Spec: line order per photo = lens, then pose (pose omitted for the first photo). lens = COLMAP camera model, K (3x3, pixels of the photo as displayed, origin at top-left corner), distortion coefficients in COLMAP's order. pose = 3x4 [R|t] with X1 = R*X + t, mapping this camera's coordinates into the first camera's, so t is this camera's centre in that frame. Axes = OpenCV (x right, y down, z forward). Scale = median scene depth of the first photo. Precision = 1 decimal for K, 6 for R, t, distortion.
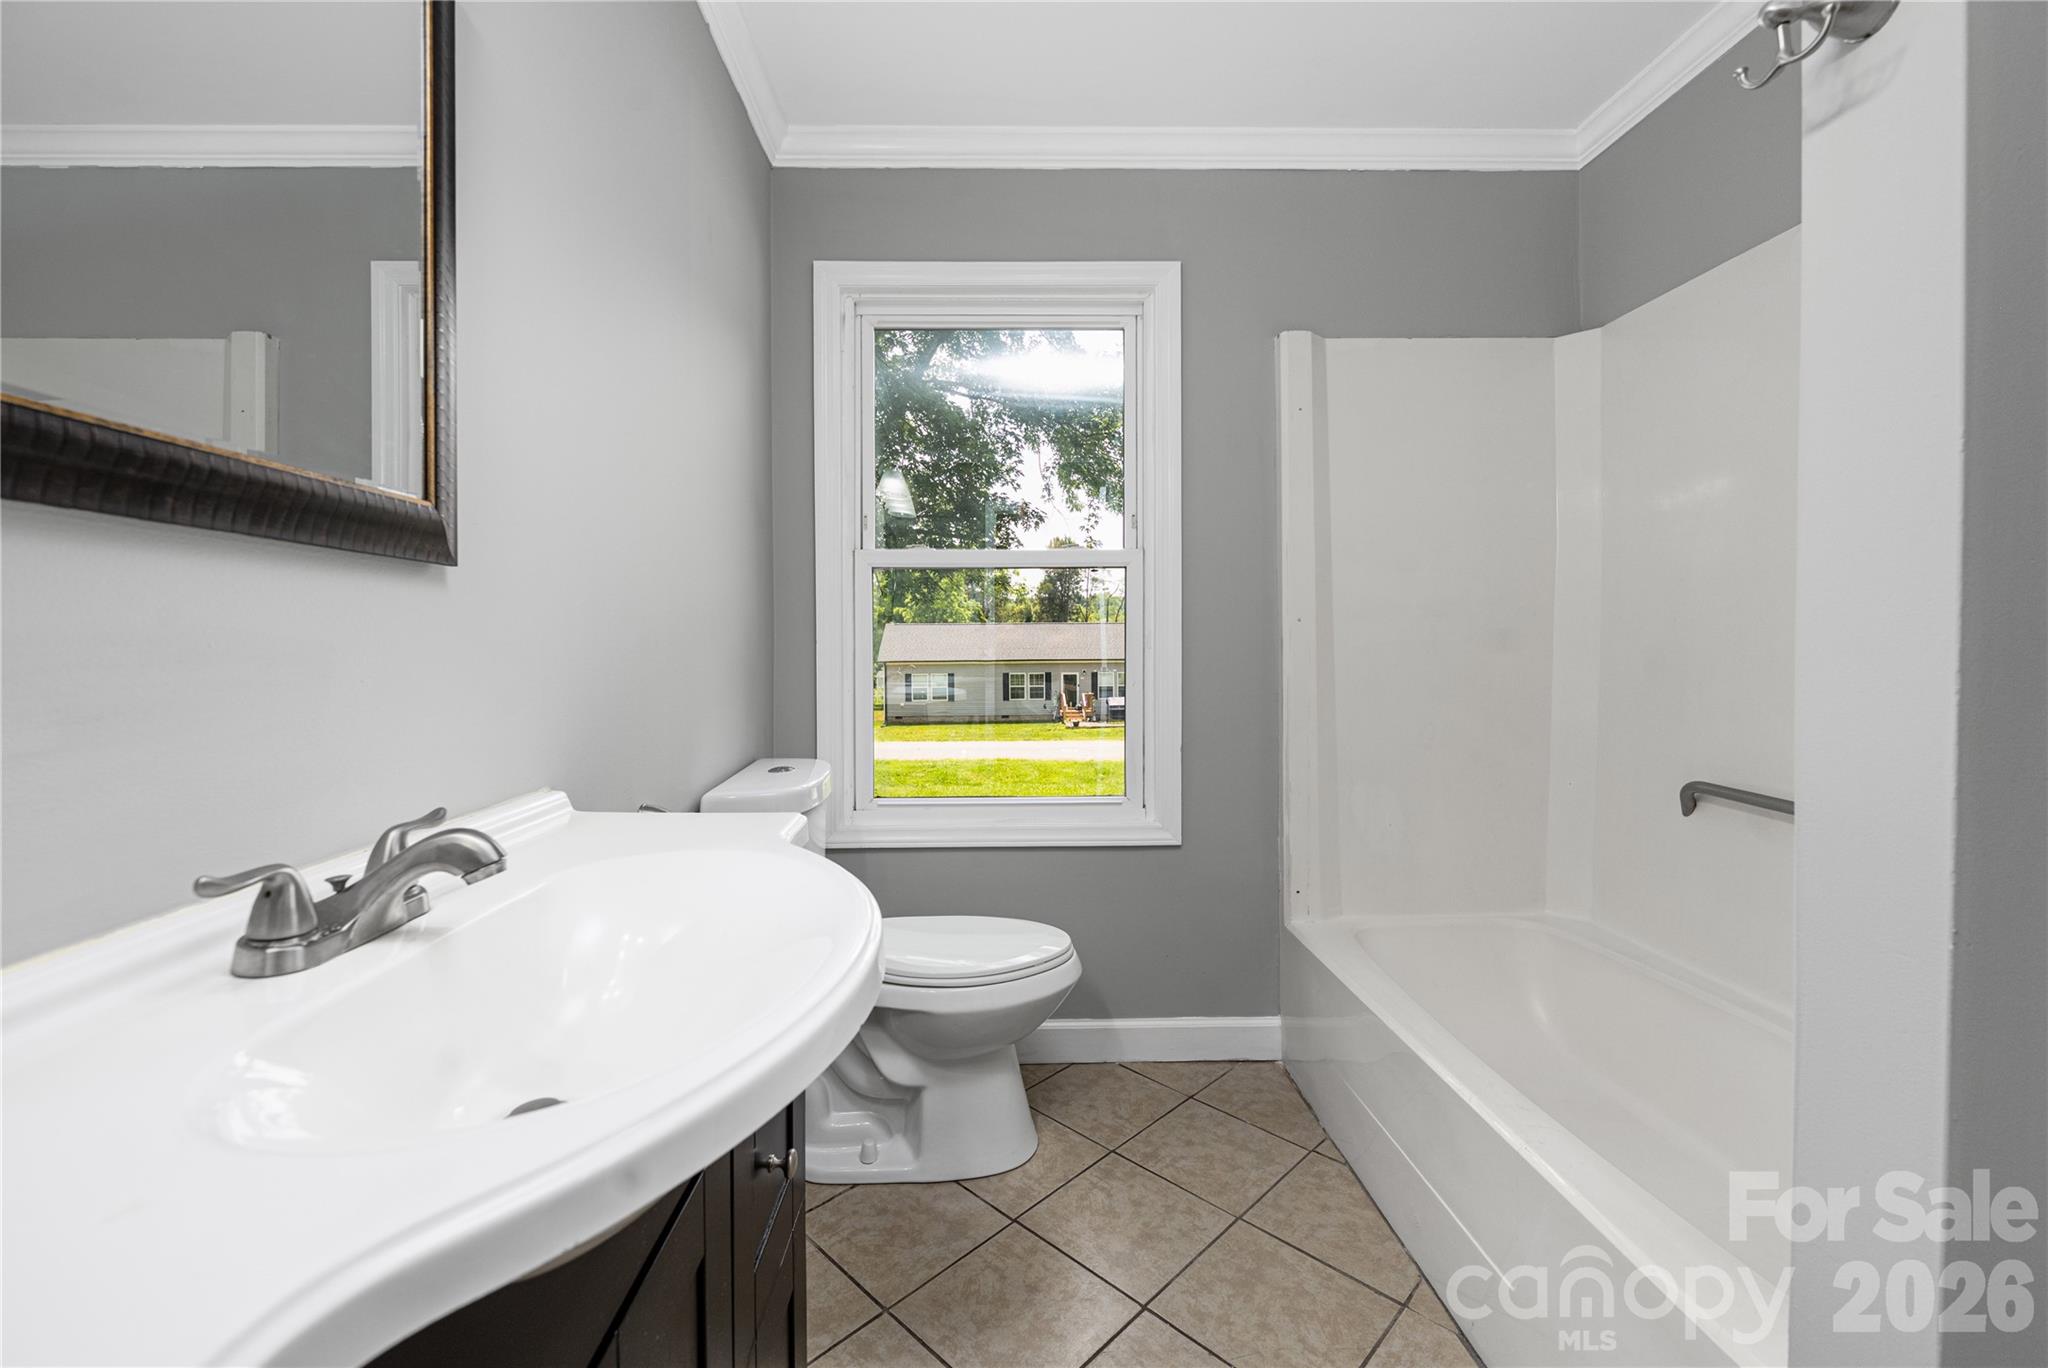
lens RADIAL K [[850.2, 0, 1007.8], [0, 850.2, 641.1], [0, 0, 1]] dist [0.000107, -0.007574]
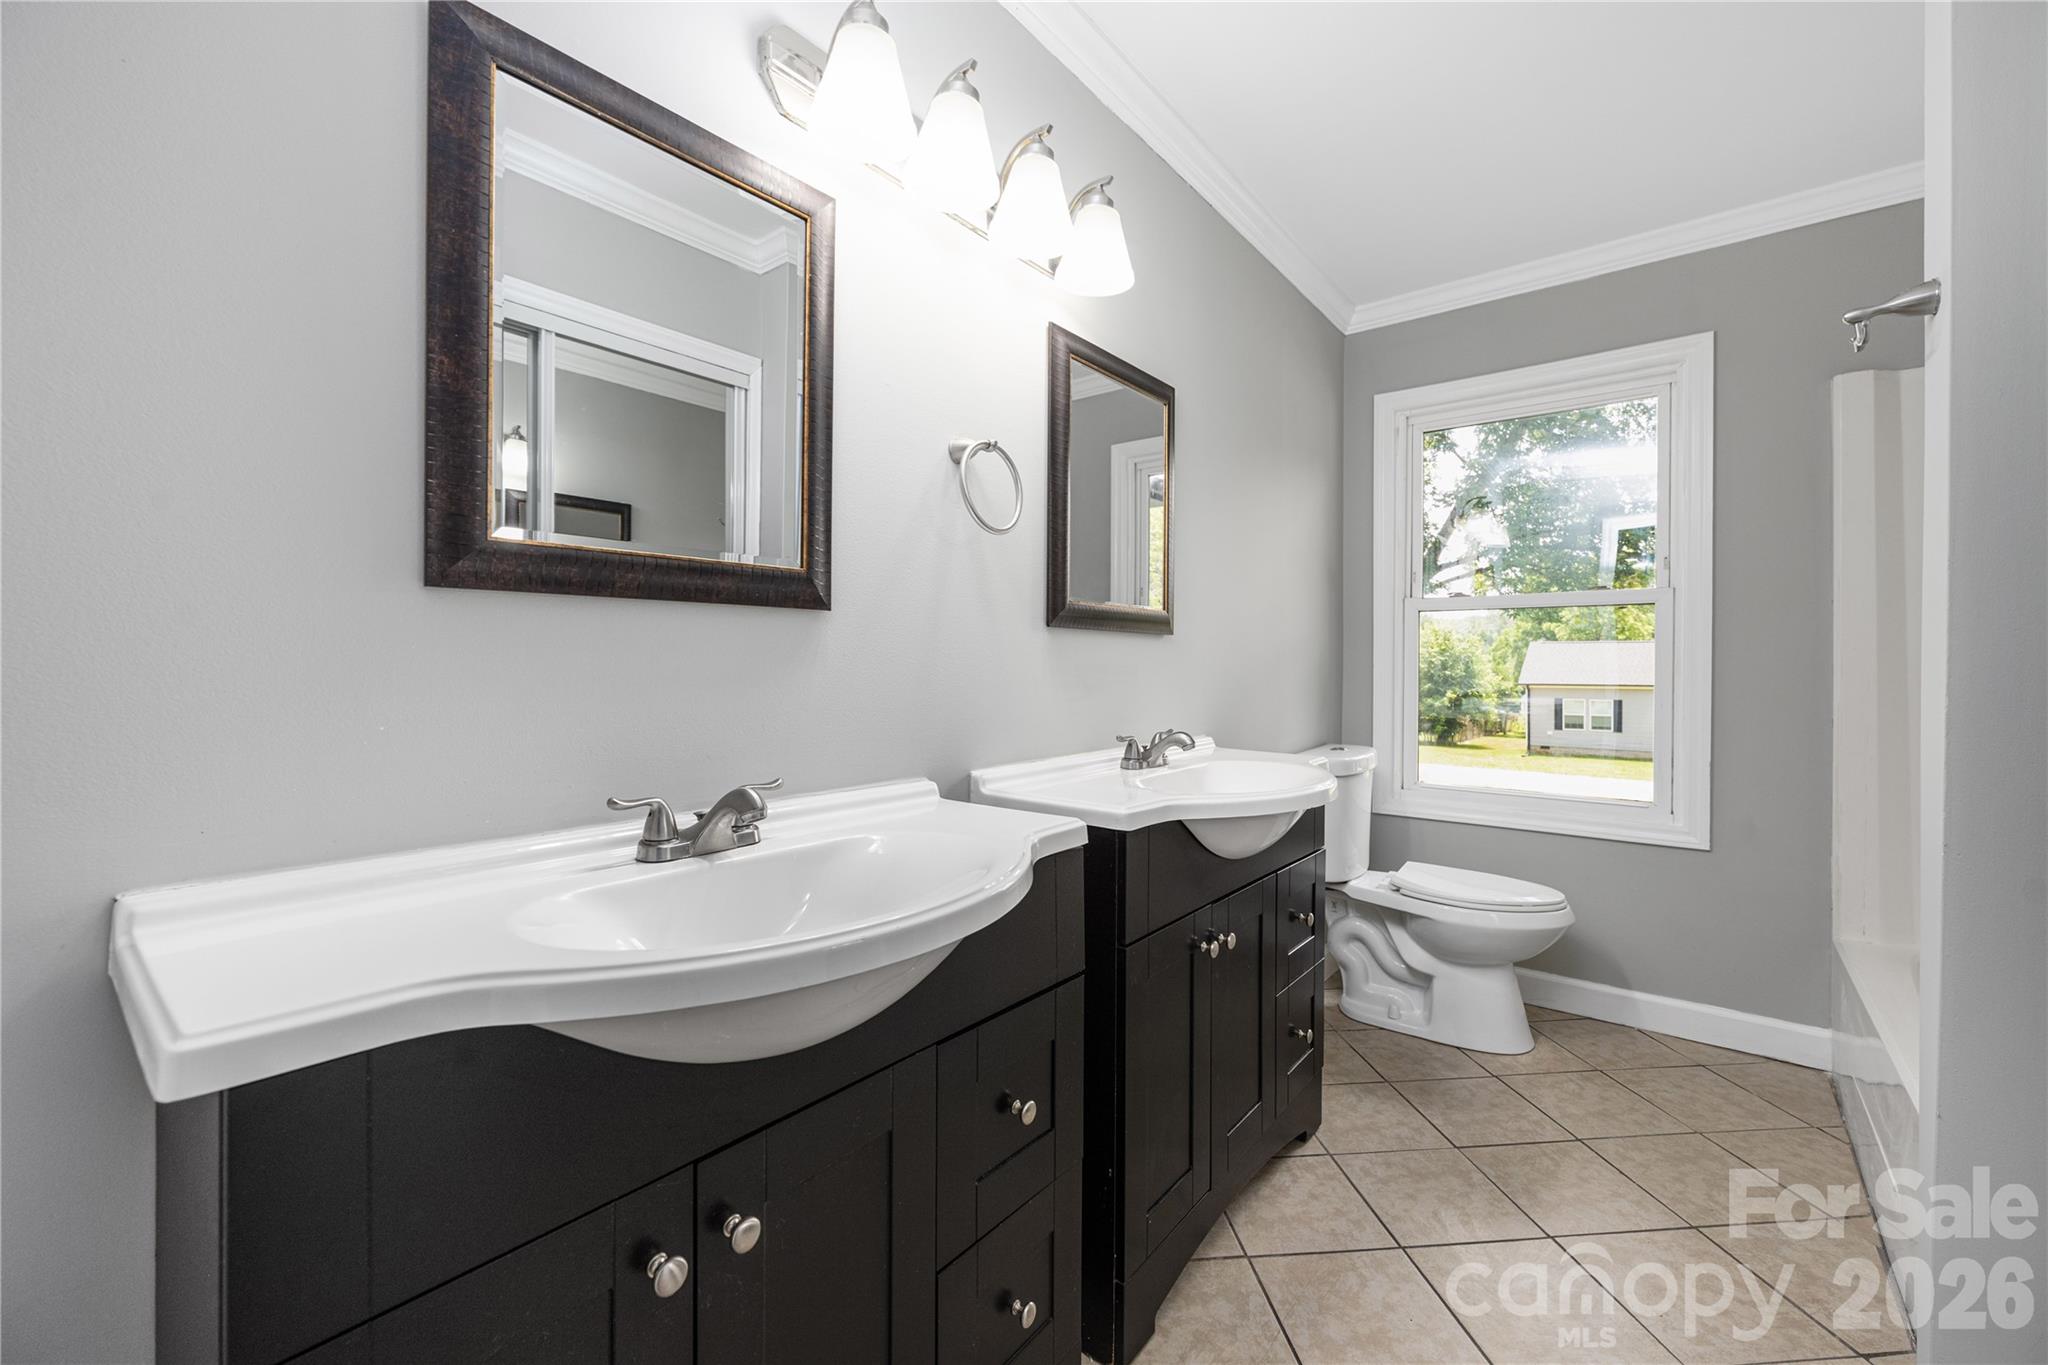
lens RADIAL K [[821.9, 0, 1016.5], [0, 821.9, 679.7], [0, 0, 1]] dist [-0.002922, -0.000150]
pose [[0.761622, 0.022144, -0.647643, 0.245093], [-0.006435, 0.999625, 0.026611, -0.009459], [0.647990, -0.016100, 0.761479, -0.495508]]
